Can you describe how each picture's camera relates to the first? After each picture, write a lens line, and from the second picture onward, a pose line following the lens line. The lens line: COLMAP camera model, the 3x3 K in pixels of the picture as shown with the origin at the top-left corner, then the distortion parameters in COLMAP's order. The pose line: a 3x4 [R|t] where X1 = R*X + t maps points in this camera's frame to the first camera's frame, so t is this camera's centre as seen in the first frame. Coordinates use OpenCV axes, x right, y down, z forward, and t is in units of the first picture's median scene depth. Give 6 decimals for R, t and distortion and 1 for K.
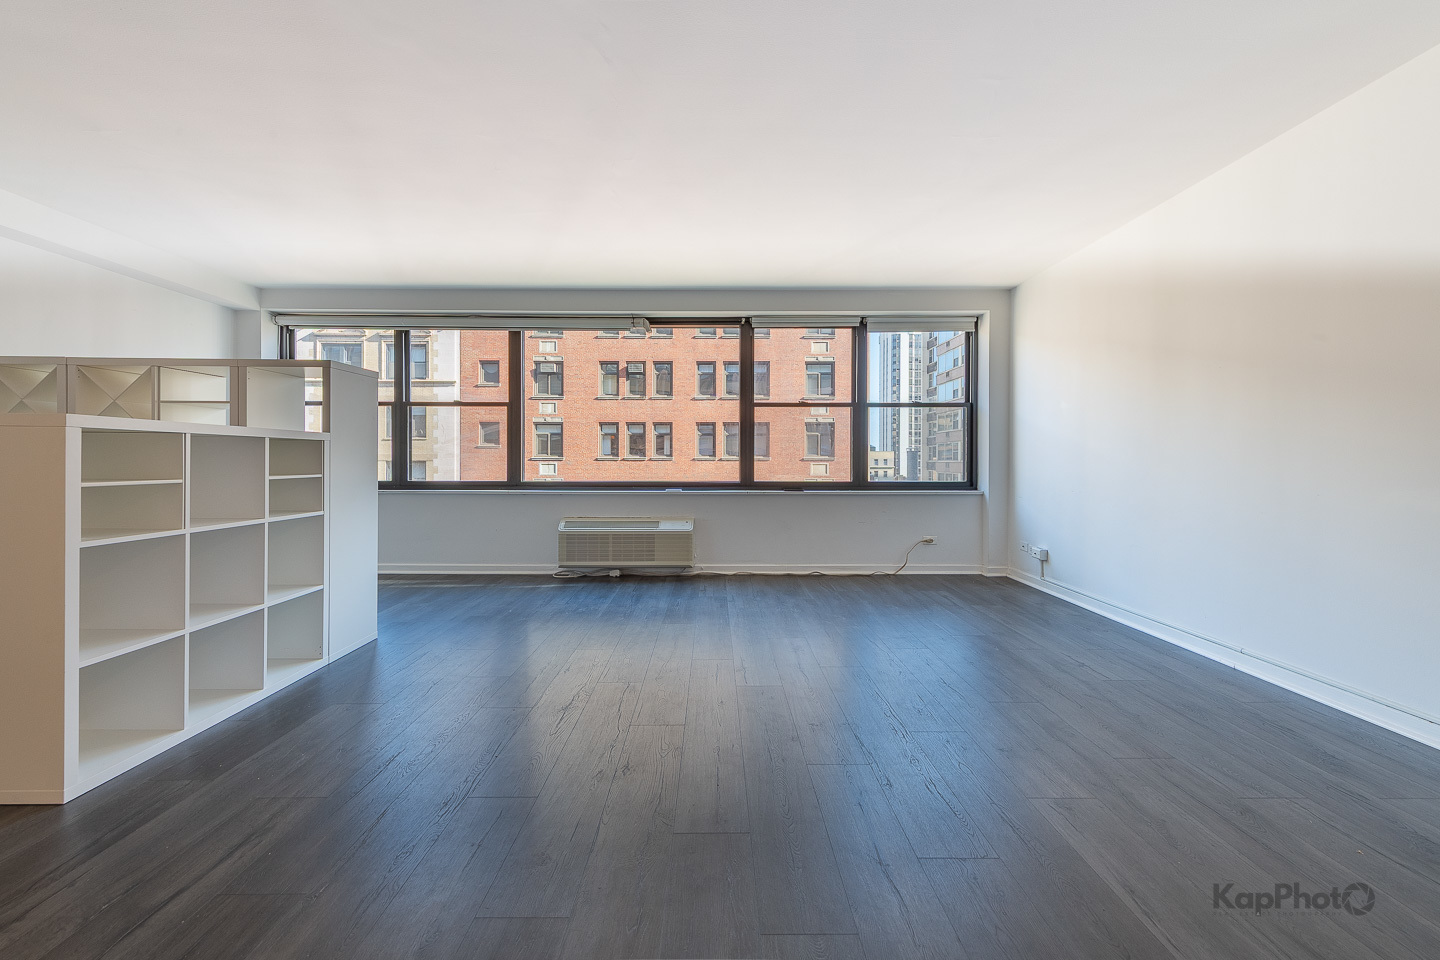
lens RADIAL K [[619.0, 0, 800.0], [0, 619.0, 464.2], [0, 0, 1]] dist [0.025362, -0.013281]
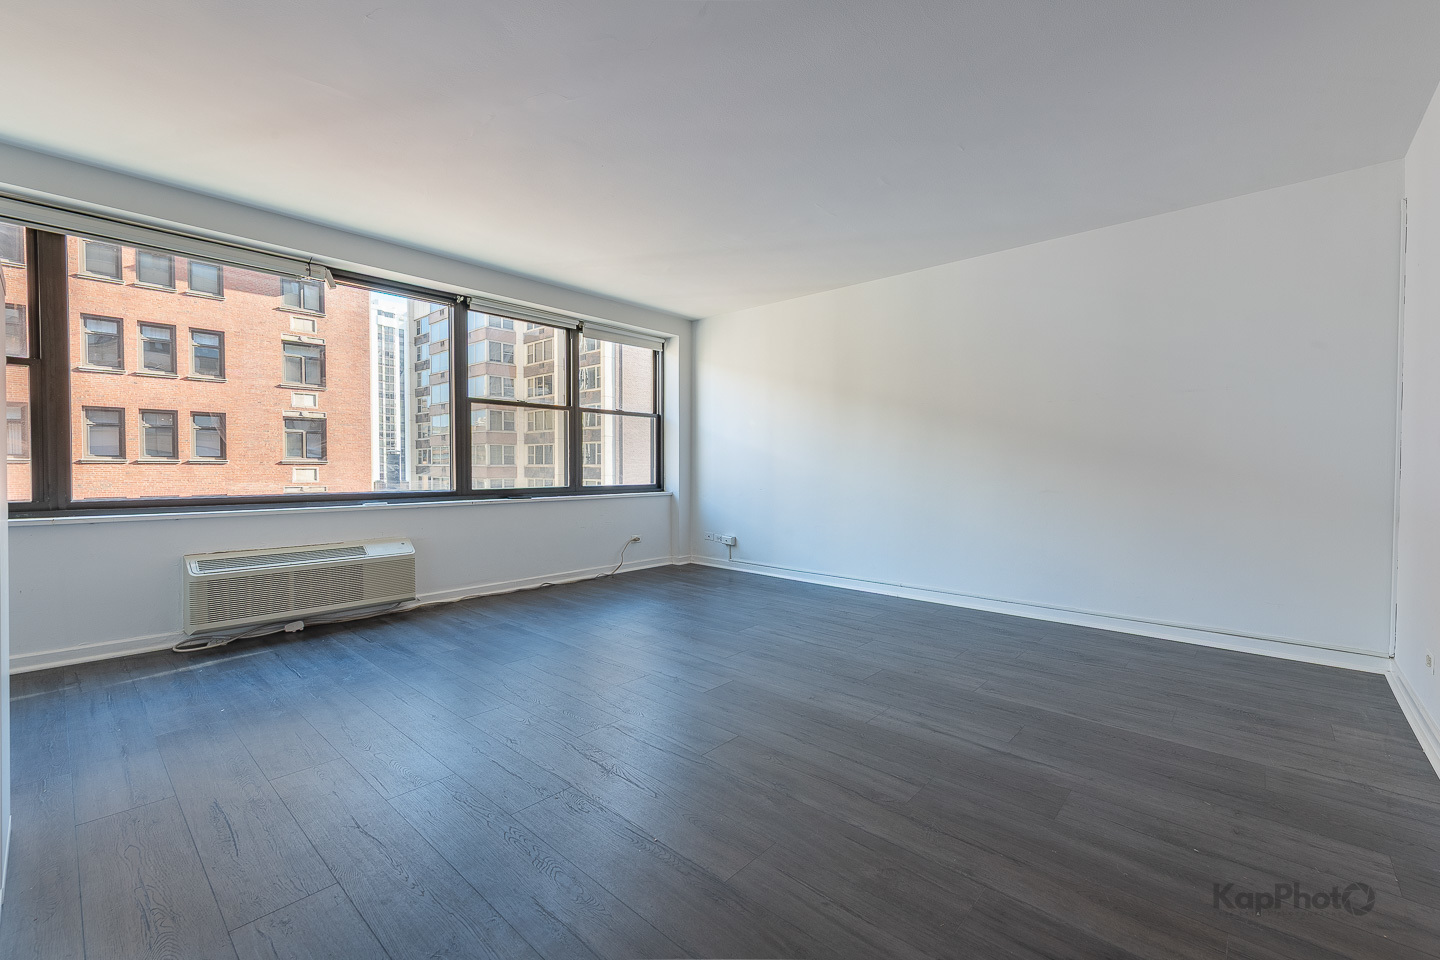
lens RADIAL K [[584.5, 0, 718.1], [0, 584.5, 476.7], [0, 0, 1]] dist [0.013495, -0.000405]
pose [[0.686235, -0.013026, 0.727263, -0.433571], [0.001956, 0.999869, 0.016063, -0.002477], [-0.727377, -0.009600, 0.686171, 0.194709]]
